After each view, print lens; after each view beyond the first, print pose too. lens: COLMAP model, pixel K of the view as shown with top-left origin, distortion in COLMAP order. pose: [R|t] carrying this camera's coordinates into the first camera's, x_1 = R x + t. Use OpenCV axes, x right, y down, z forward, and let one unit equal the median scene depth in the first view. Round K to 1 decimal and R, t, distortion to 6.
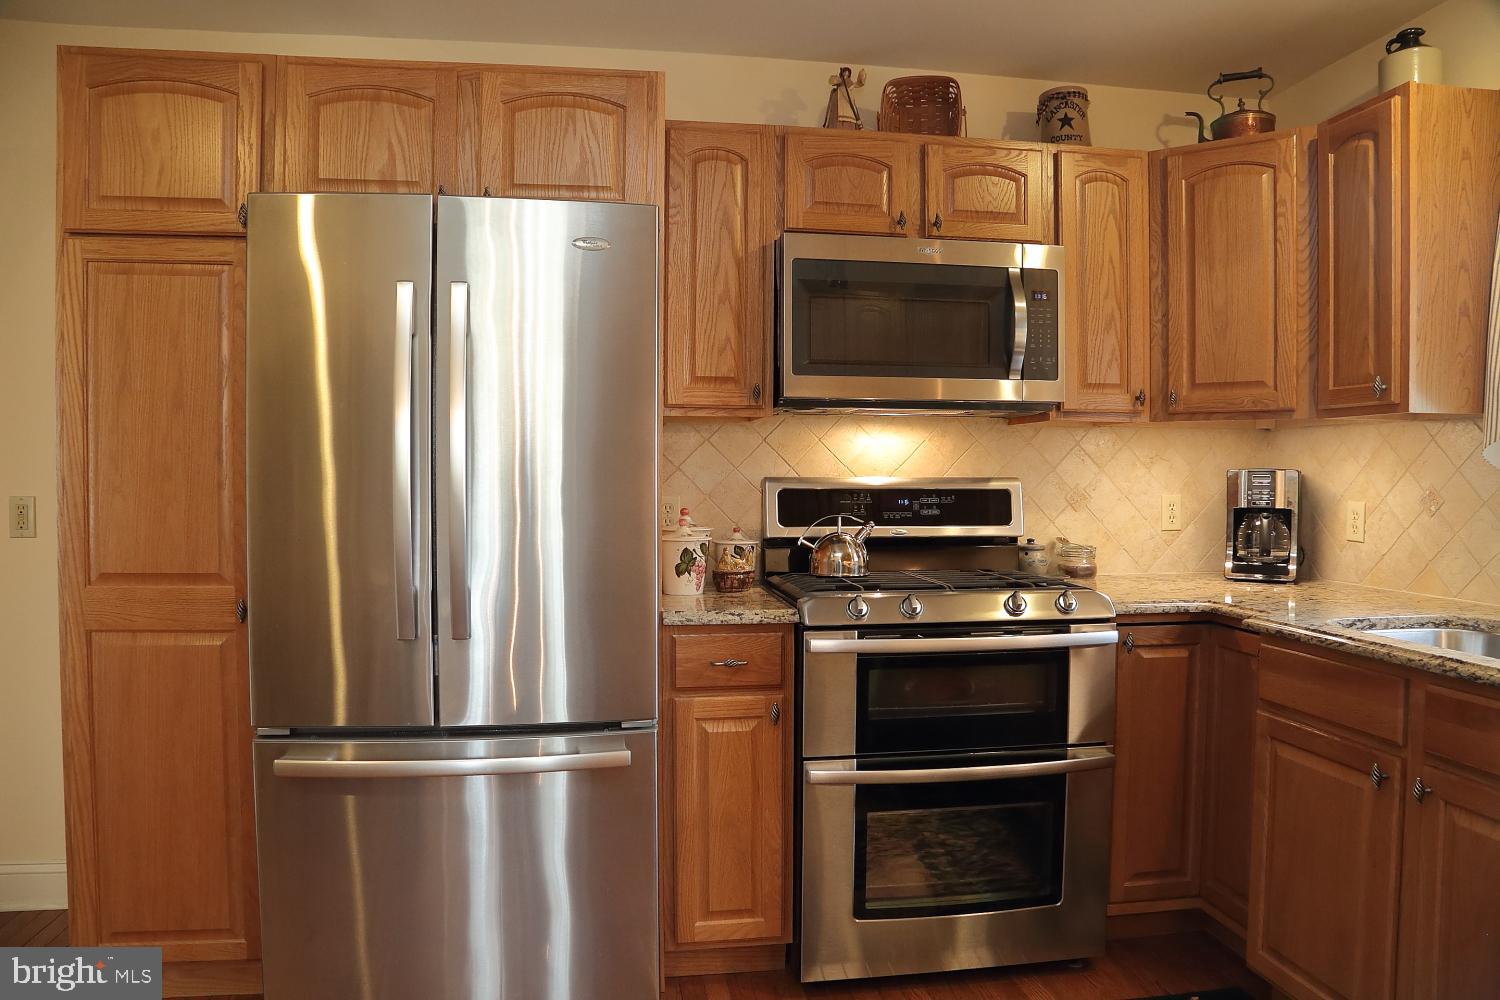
lens RADIAL K [[993.8, 0, 748.4], [0, 993.8, 507.8], [0, 0, 1]] dist [-0.123642, 0.061945]
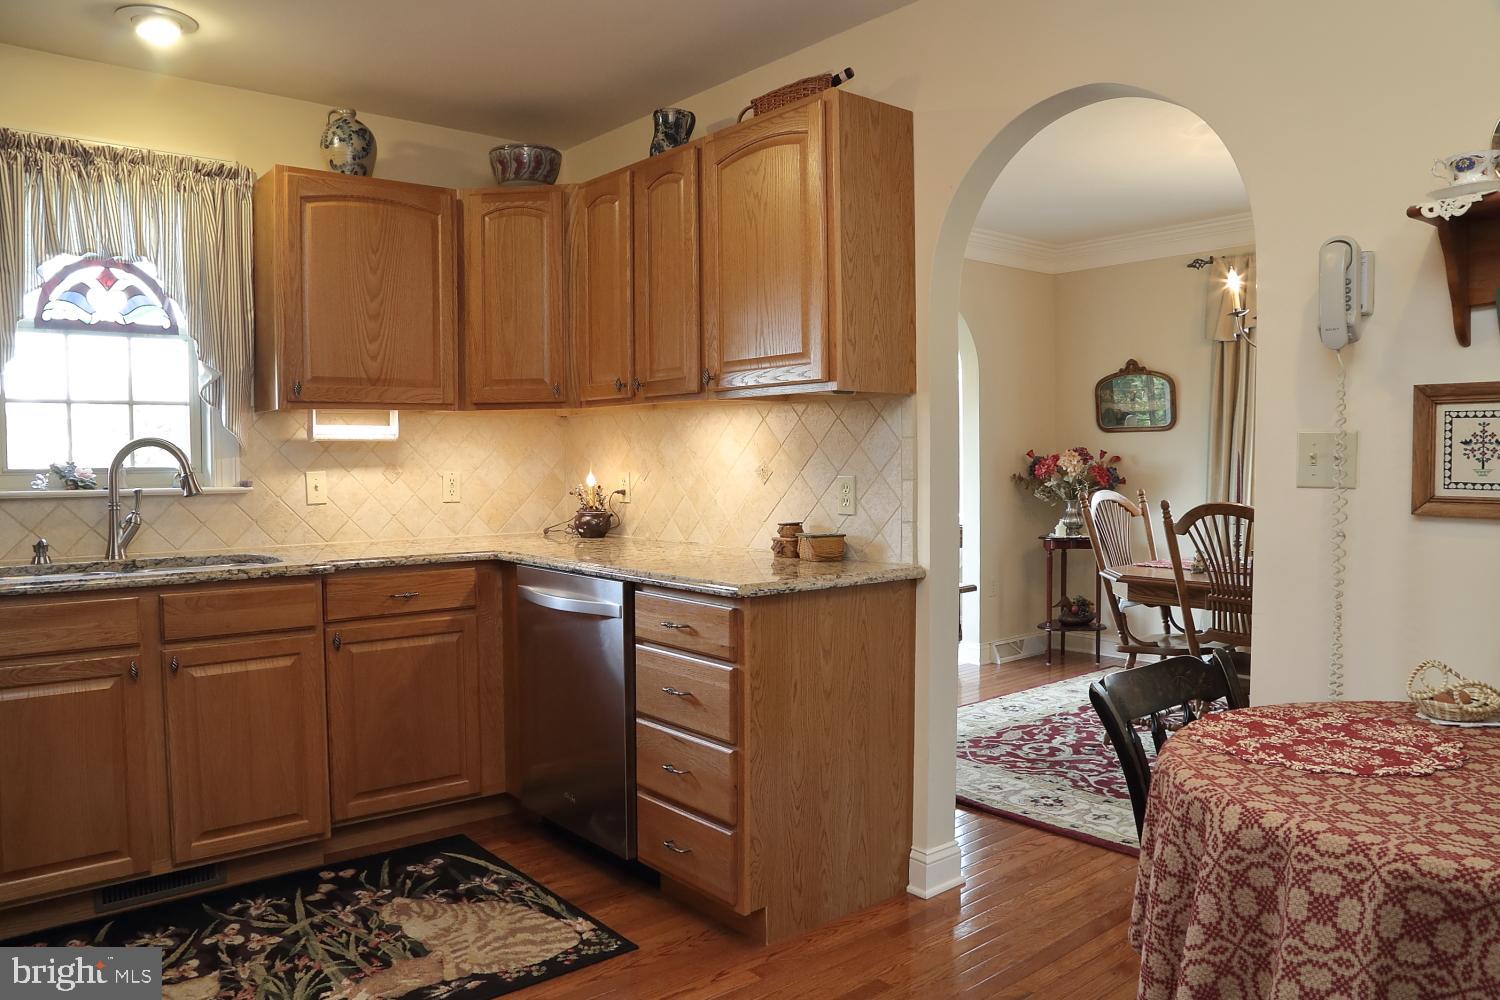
lens RADIAL K [[1054.6, 0, 740.9], [0, 1054.6, 507.8], [0, 0, 1]] dist [-0.119479, 0.070029]
pose [[-0.503615, -0.041144, 0.862948, -0.690322], [0.032638, 0.997246, 0.066594, -0.016828], [-0.863311, 0.061703, -0.500886, 0.620919]]
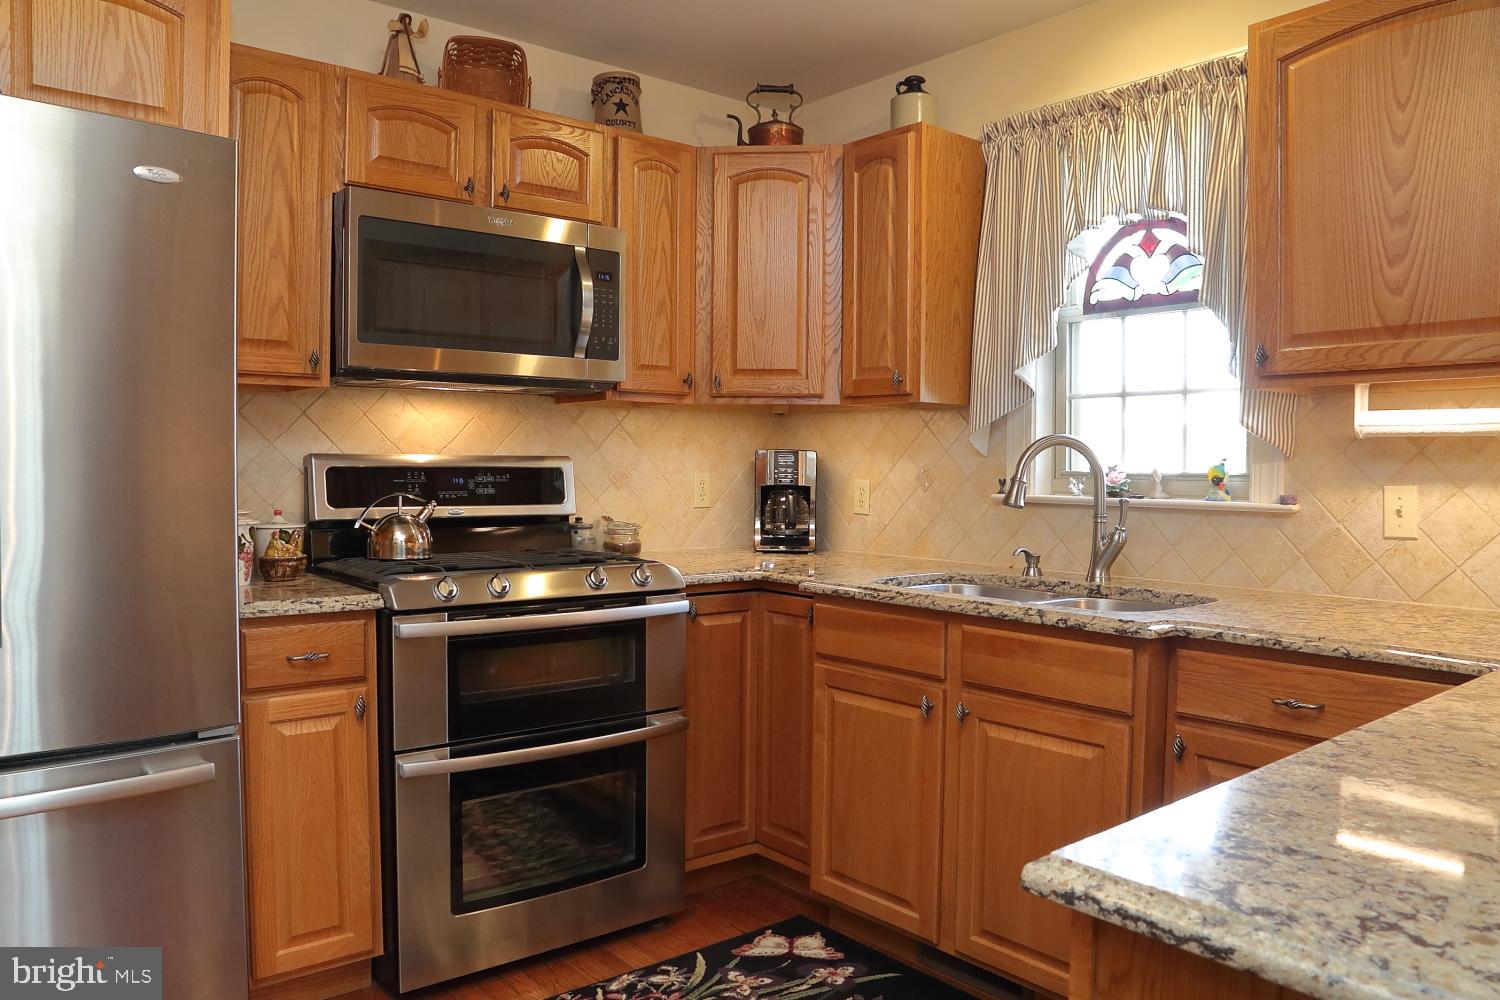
lens RADIAL K [[1054.6, 0, 740.9], [0, 1054.6, 507.8], [0, 0, 1]] dist [-0.119479, 0.070029]
pose [[0.863739, -0.014498, 0.503731, -0.127268], [0.008212, 0.999858, 0.014696, 0.008304], [-0.503873, -0.008556, 0.863735, -0.011597]]
